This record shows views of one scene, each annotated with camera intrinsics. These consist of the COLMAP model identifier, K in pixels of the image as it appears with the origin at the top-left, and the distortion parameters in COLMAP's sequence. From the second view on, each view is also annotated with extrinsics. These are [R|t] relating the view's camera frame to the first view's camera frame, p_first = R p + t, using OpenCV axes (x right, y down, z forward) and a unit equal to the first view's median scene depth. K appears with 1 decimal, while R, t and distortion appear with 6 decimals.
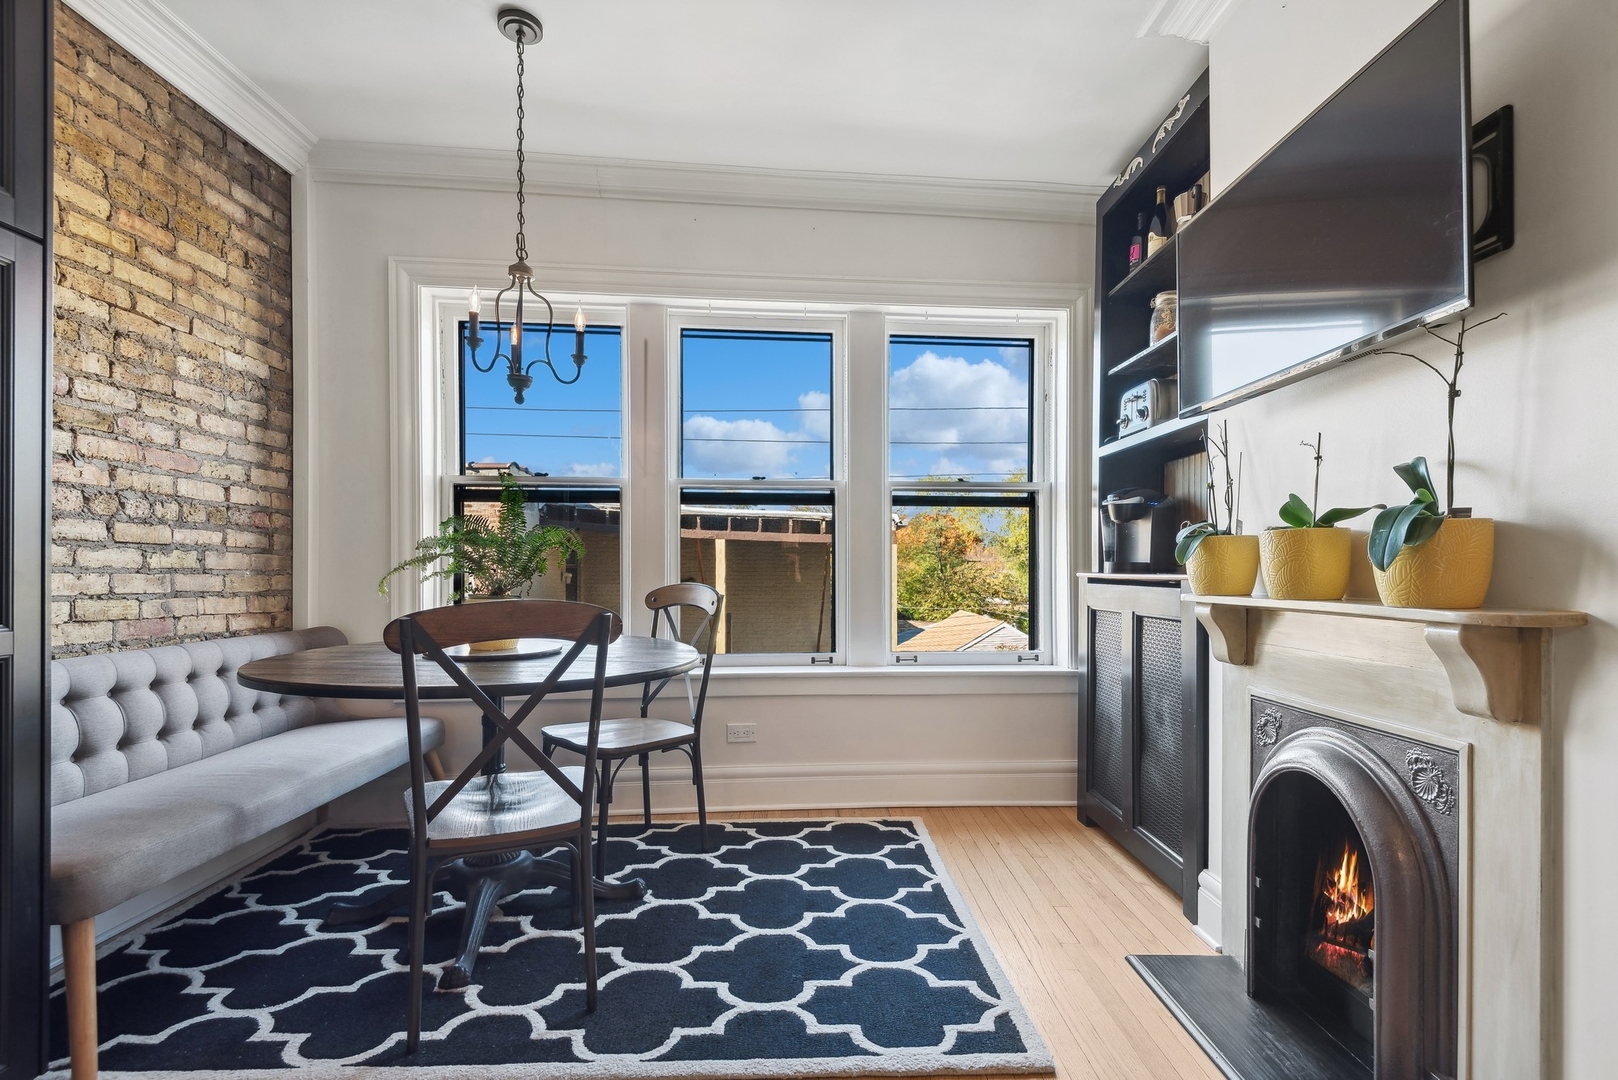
lens RADIAL K [[756.8, 0, 801.9], [0, 756.8, 576.6], [0, 0, 1]] dist [0.042588, -0.026217]
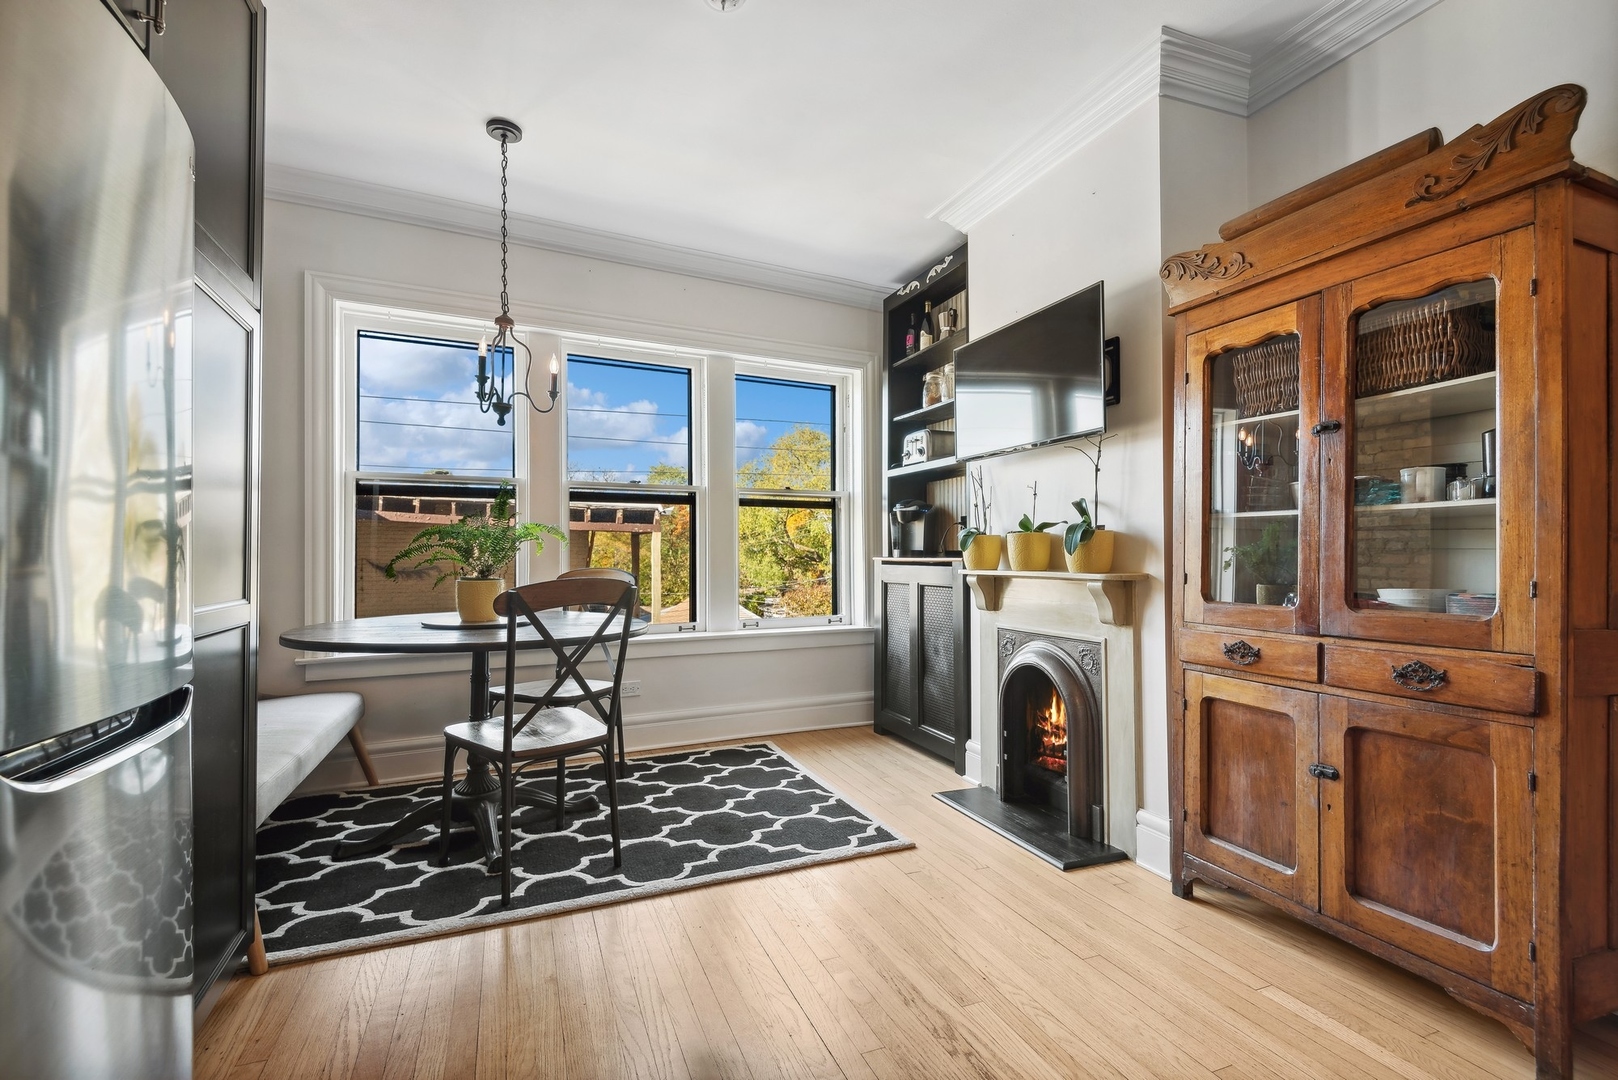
lens RADIAL K [[753.9, 0, 804.2], [0, 753.9, 554.9], [0, 0, 1]] dist [0.051184, -0.025484]
pose [[0.931164, -0.003687, 0.364582, -0.370109], [0.007543, 0.999930, -0.009154, 0.002618], [-0.364522, 0.011274, 0.931126, -0.358846]]
